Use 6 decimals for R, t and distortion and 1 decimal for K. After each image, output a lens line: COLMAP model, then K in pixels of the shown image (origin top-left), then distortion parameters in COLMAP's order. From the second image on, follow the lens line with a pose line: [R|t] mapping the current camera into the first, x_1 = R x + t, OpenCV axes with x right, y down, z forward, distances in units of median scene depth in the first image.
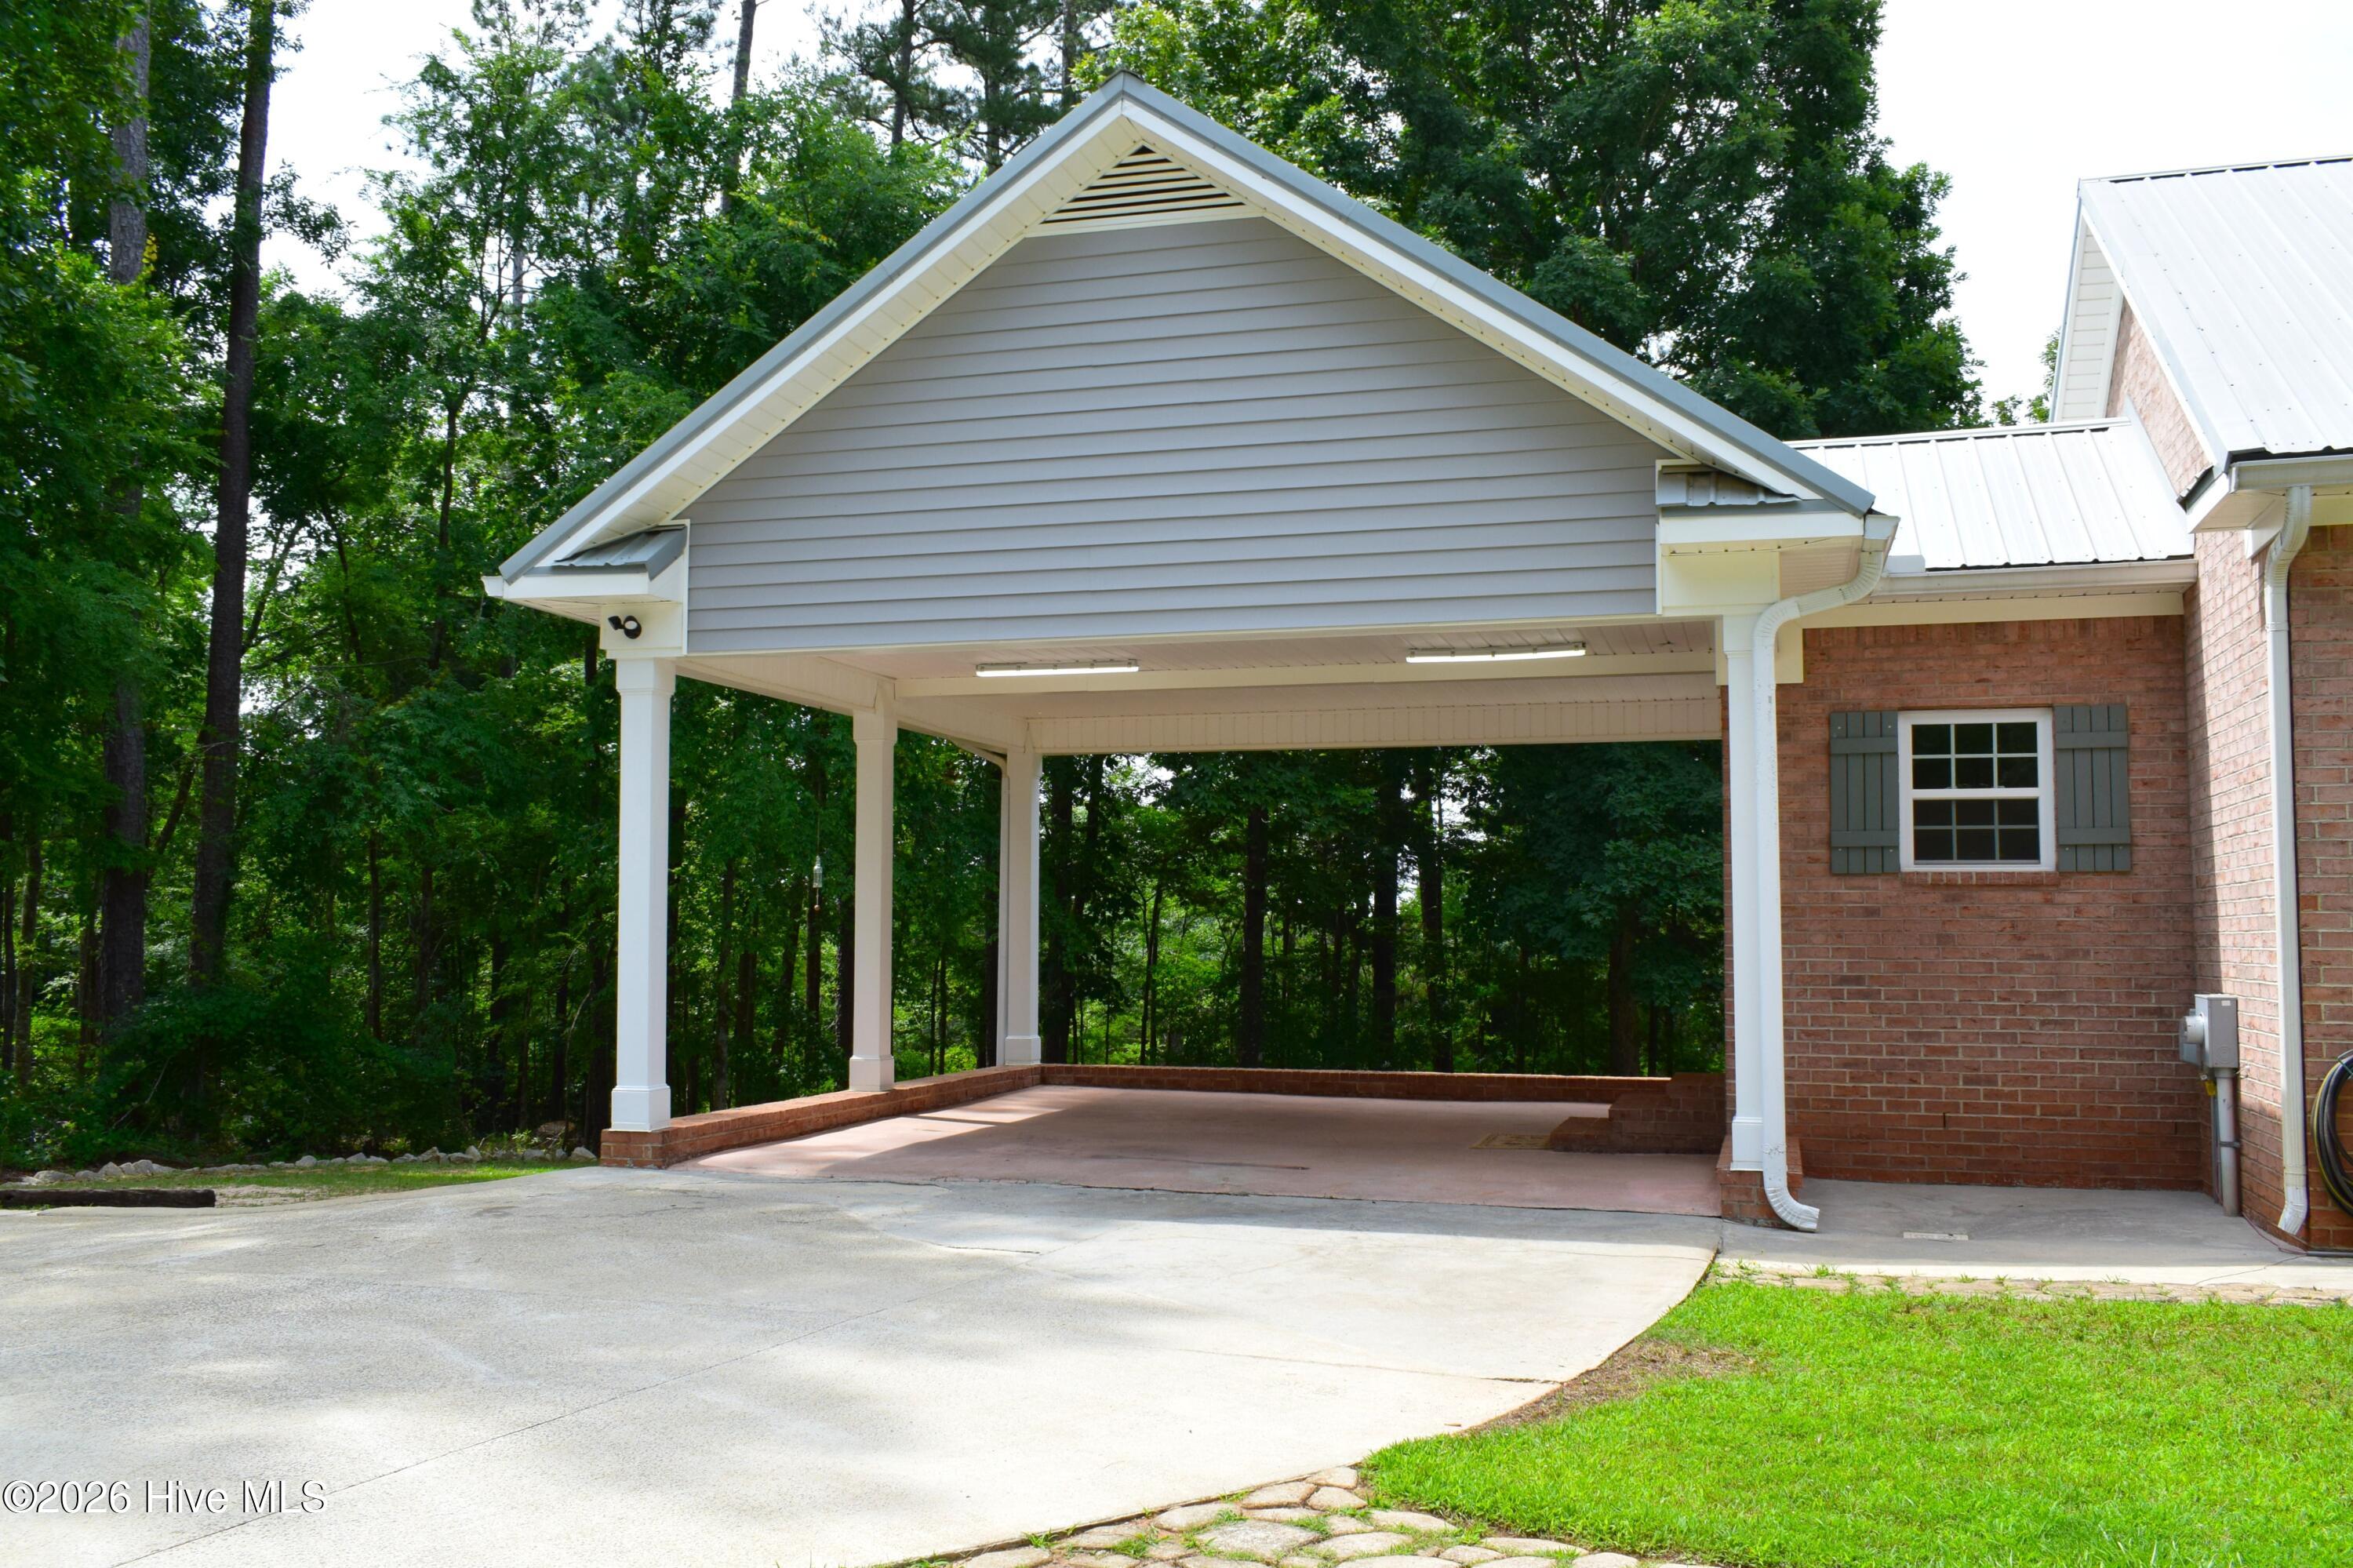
lens RADIAL K [[2014.4, 0, 1176.5], [0, 2014.4, 784.0], [0, 0, 1]] dist [-0.010487, 0.000036]
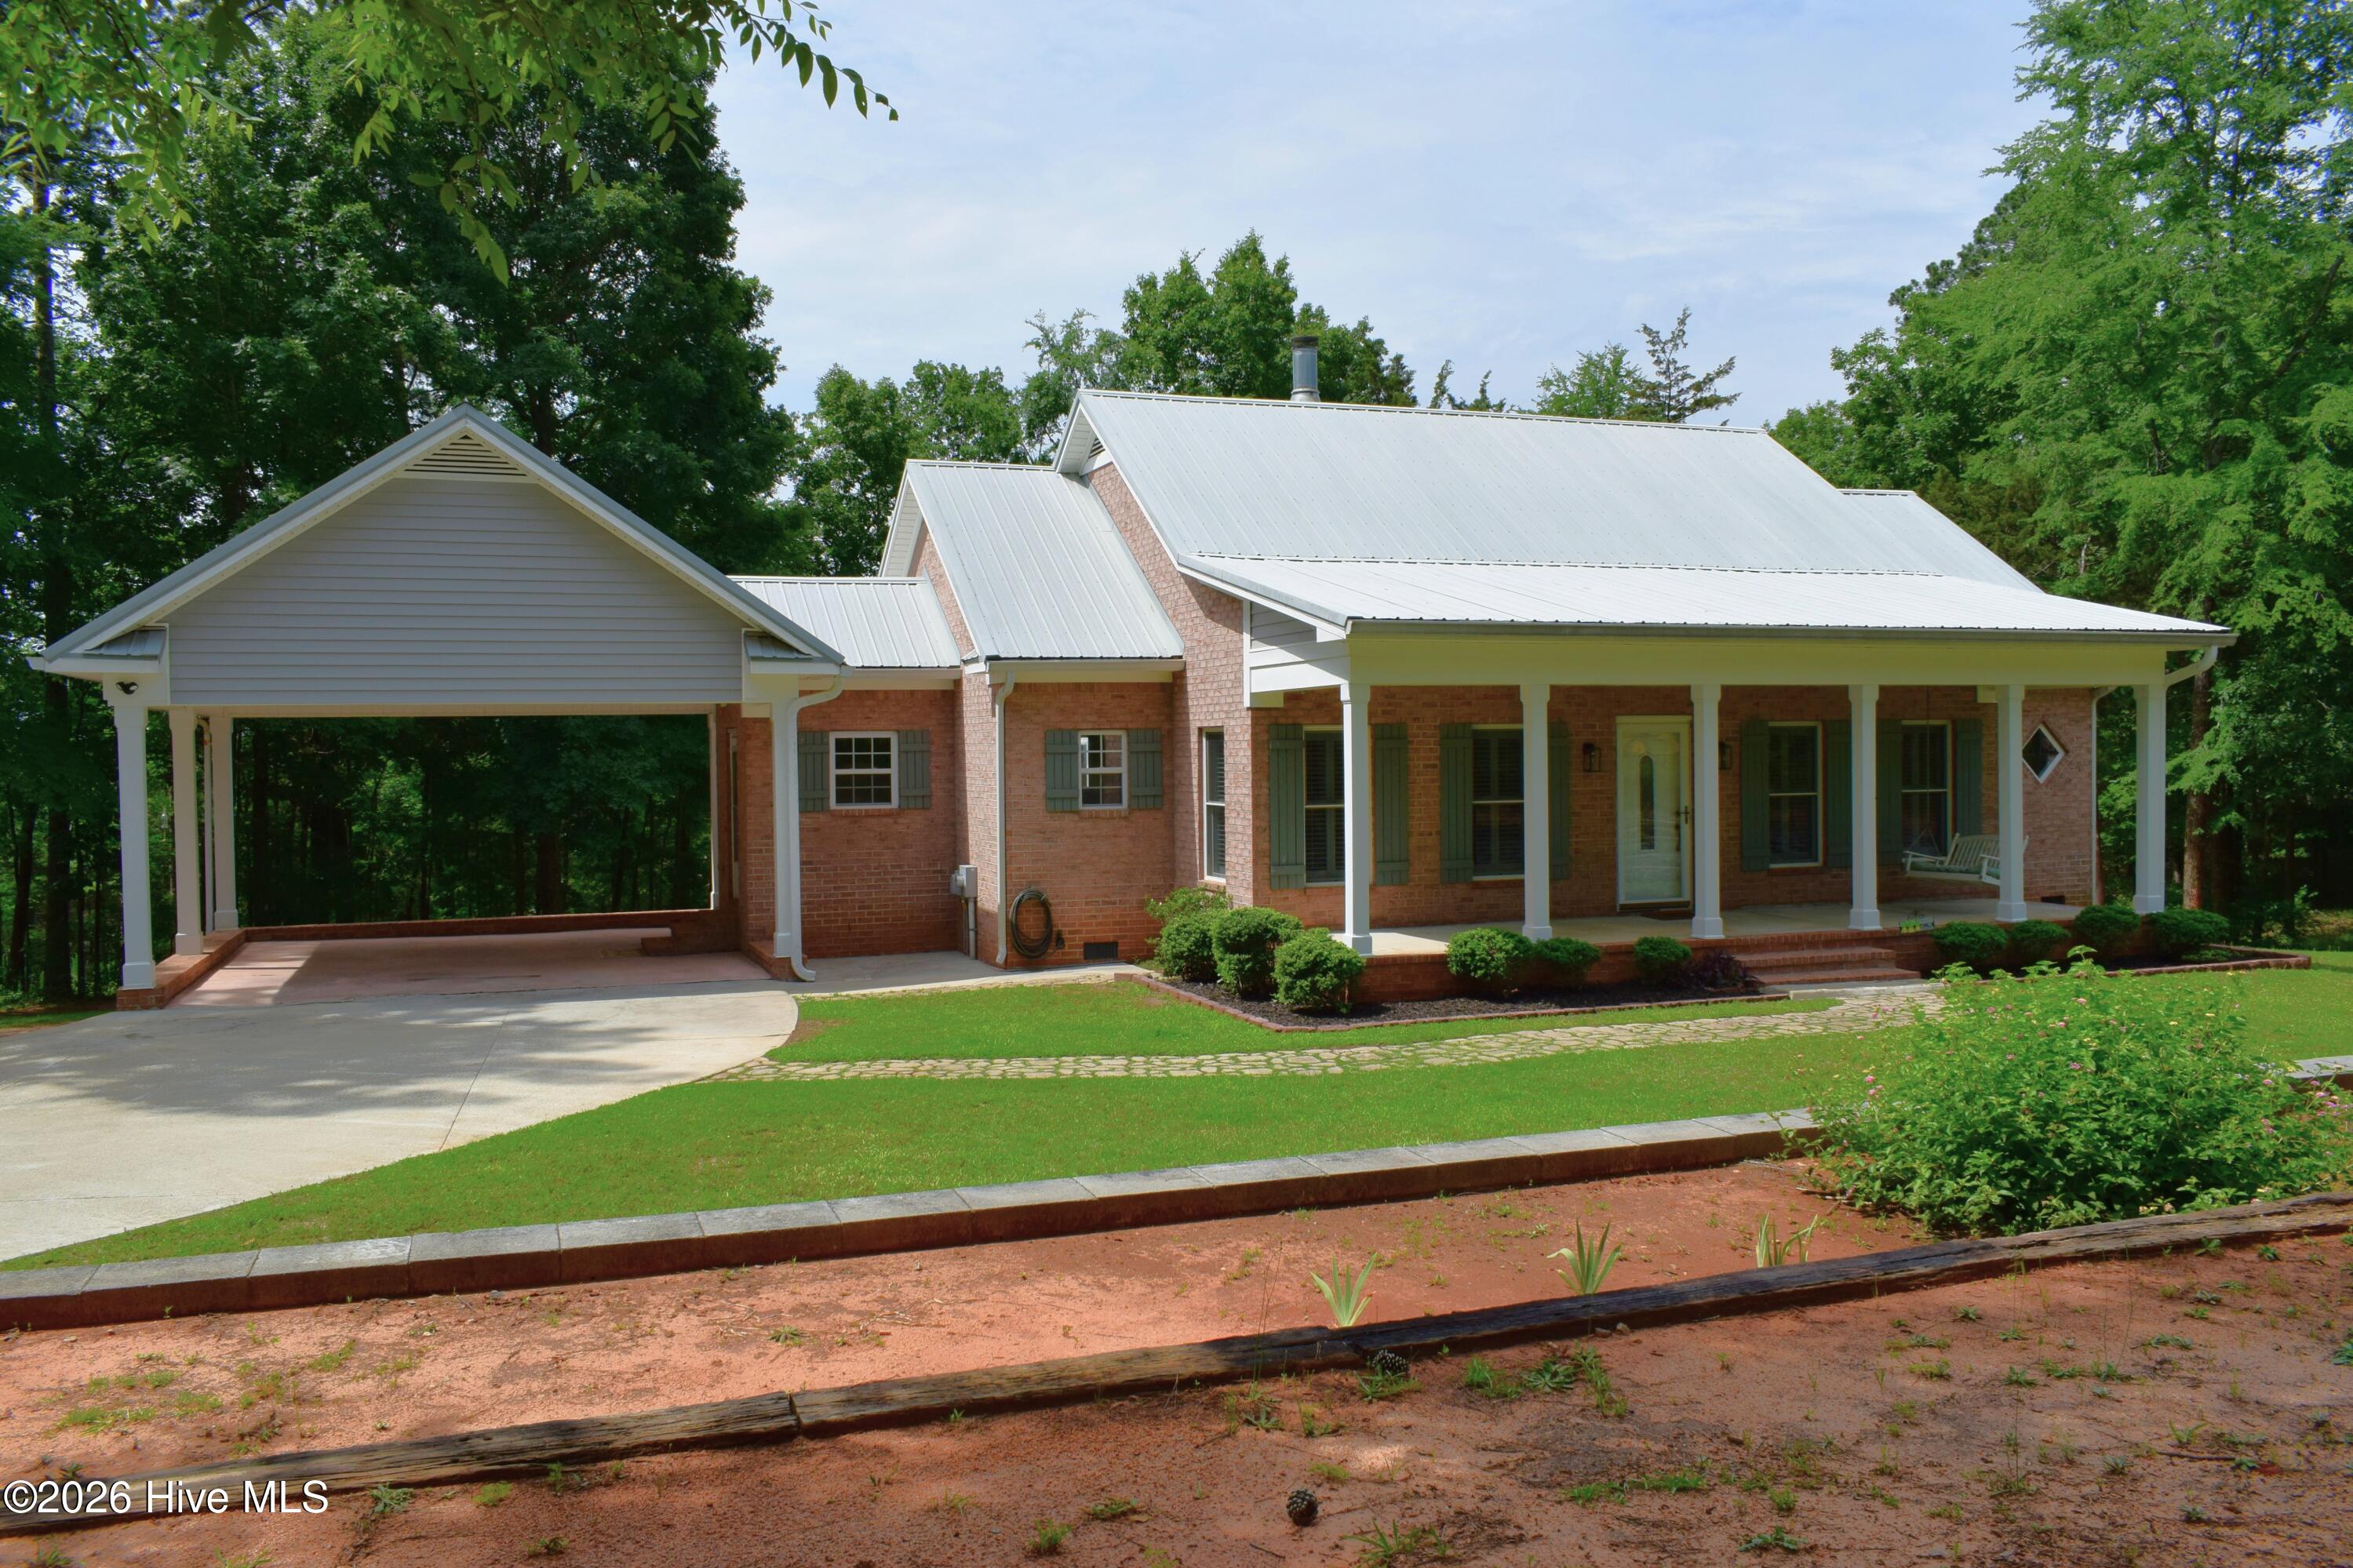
lens RADIAL K [[1846.0, 0, 1176.5], [0, 1846.0, 784.0], [0, 0, 1]] dist [-0.015943, -0.003293]
pose [[0.802073, -0.026616, 0.596632, -0.490775], [-0.029642, 0.996001, 0.084281, -0.154401], [-0.596489, -0.085285, 0.798077, -0.733799]]
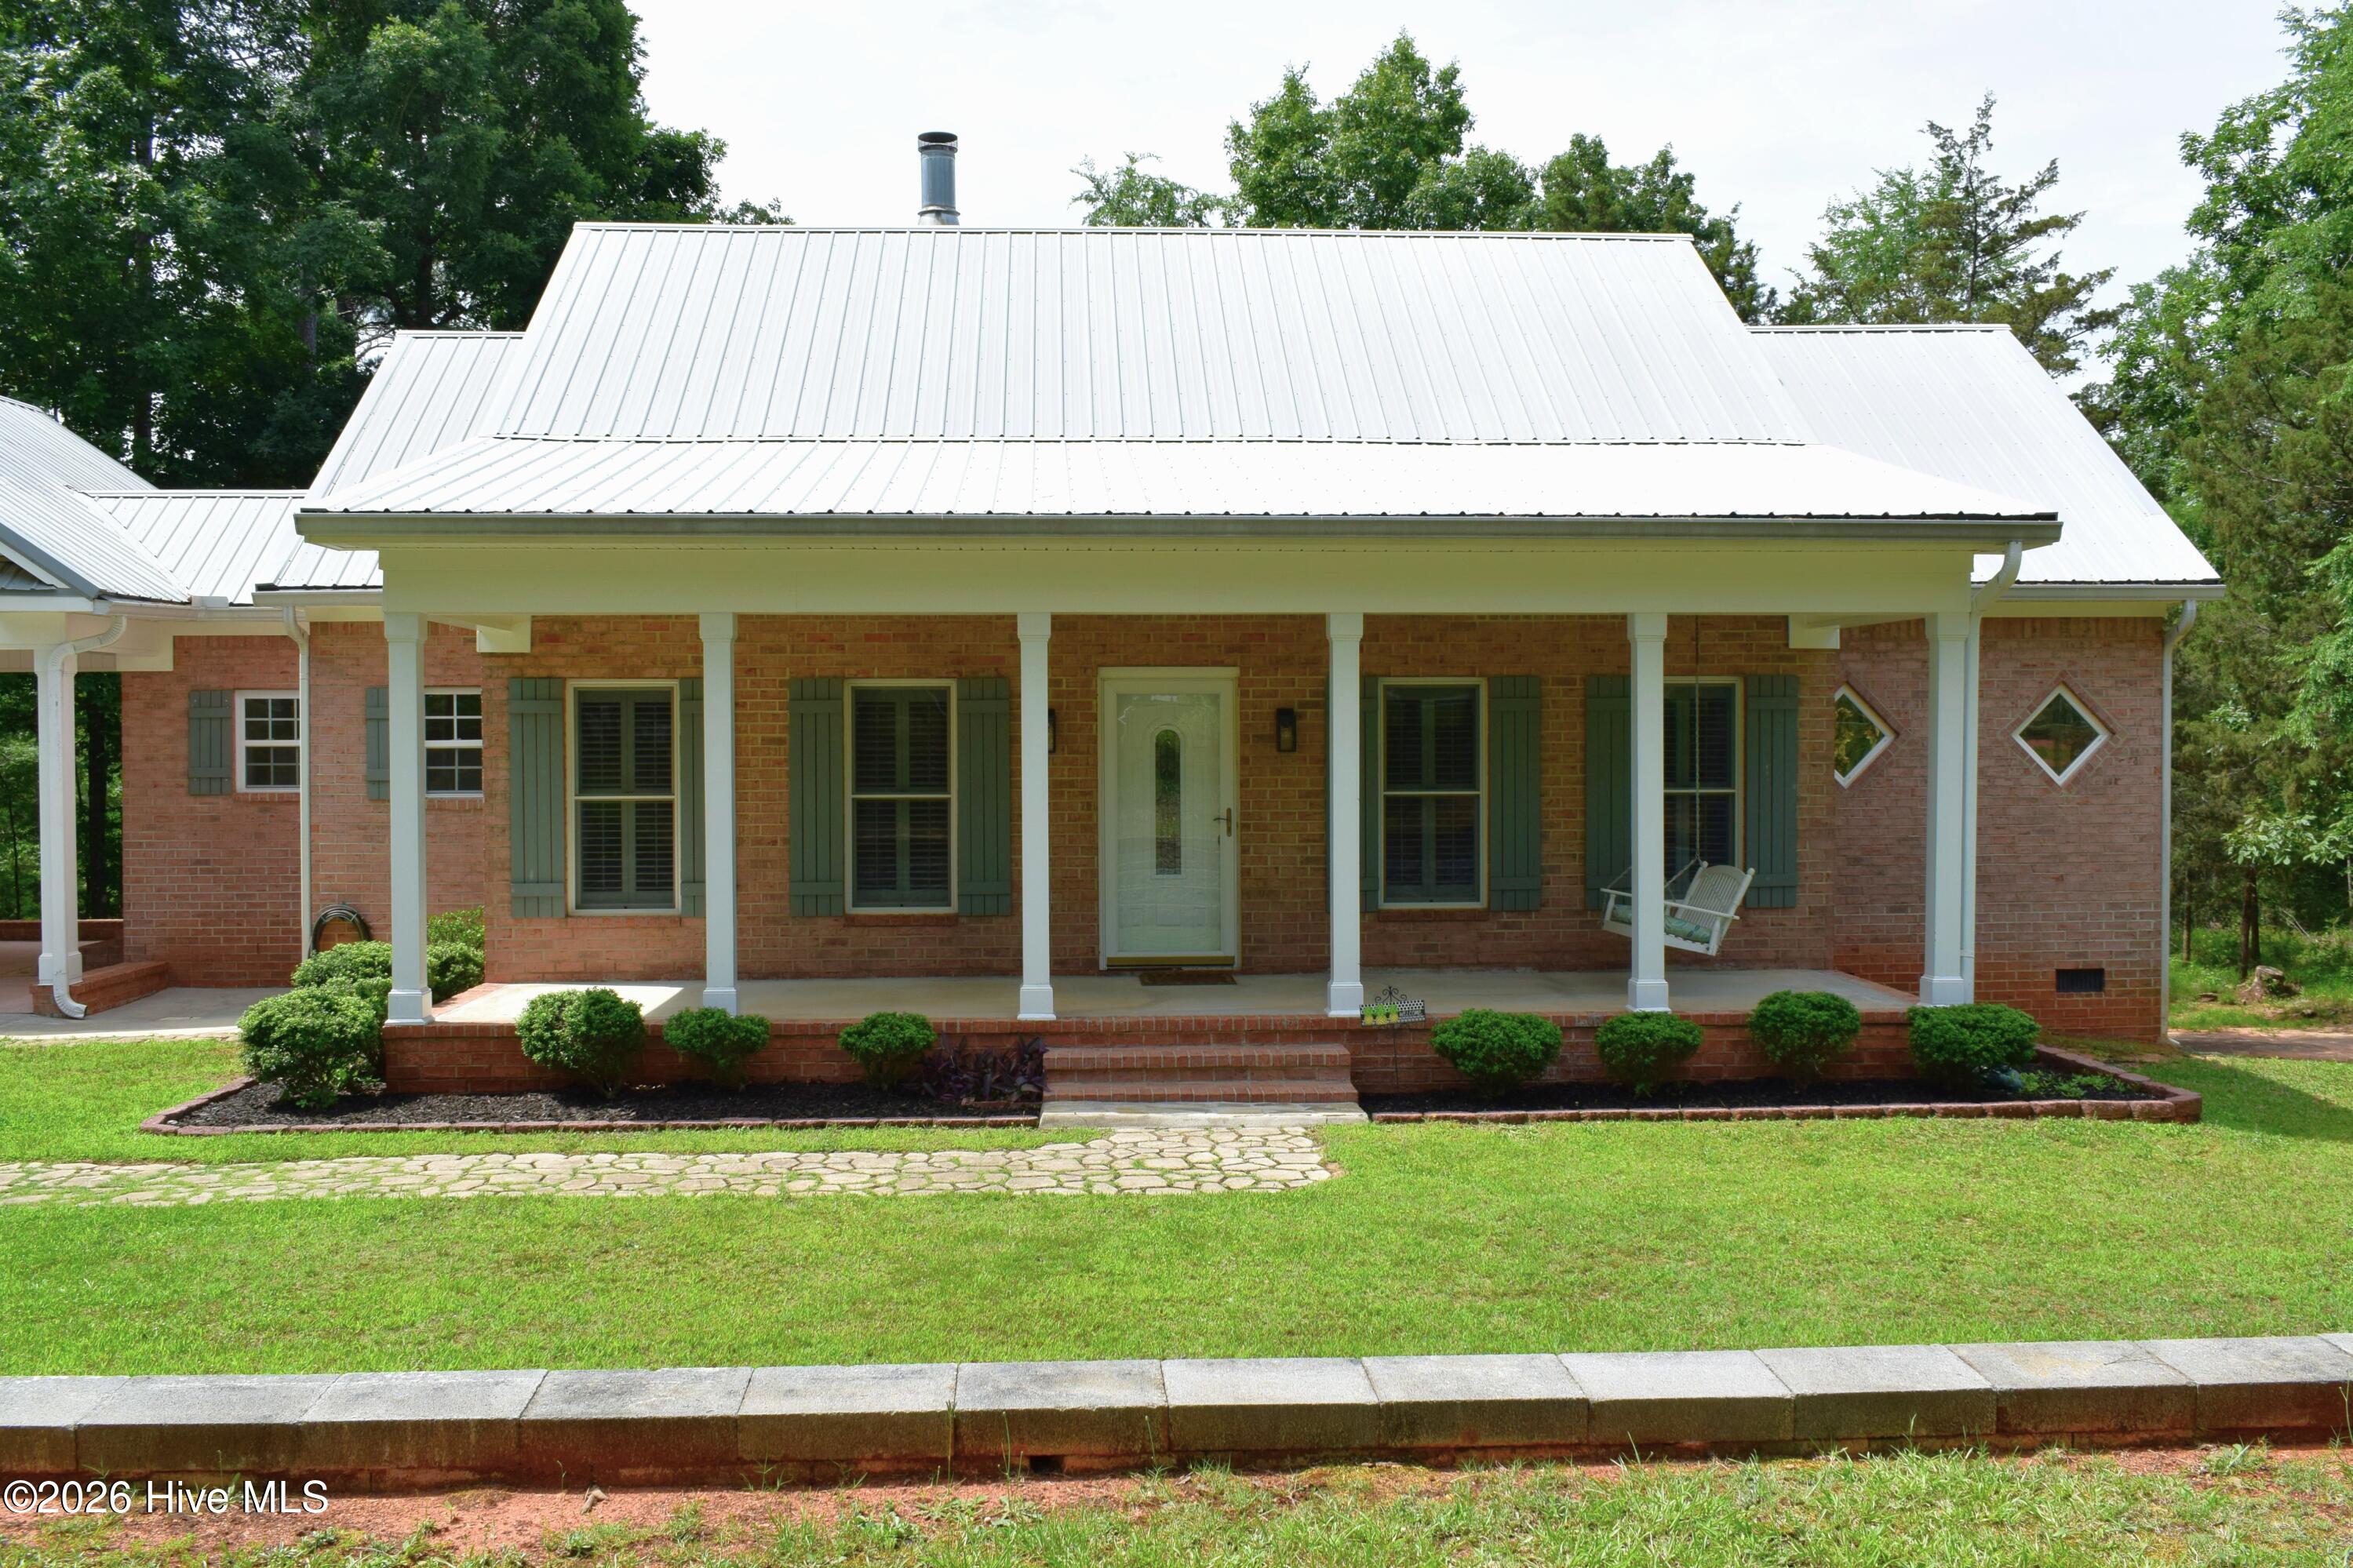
lens RADIAL K [[2221.5, 0, 1176.5], [0, 2221.5, 784.0], [0, 0, 1]] dist [-0.020782, -0.013007]
pose [[0.939216, -0.015816, 0.342962, 0.460918], [-0.018059, 0.995280, 0.095353, -0.142997], [-0.342851, -0.095751, 0.934497, -0.878904]]
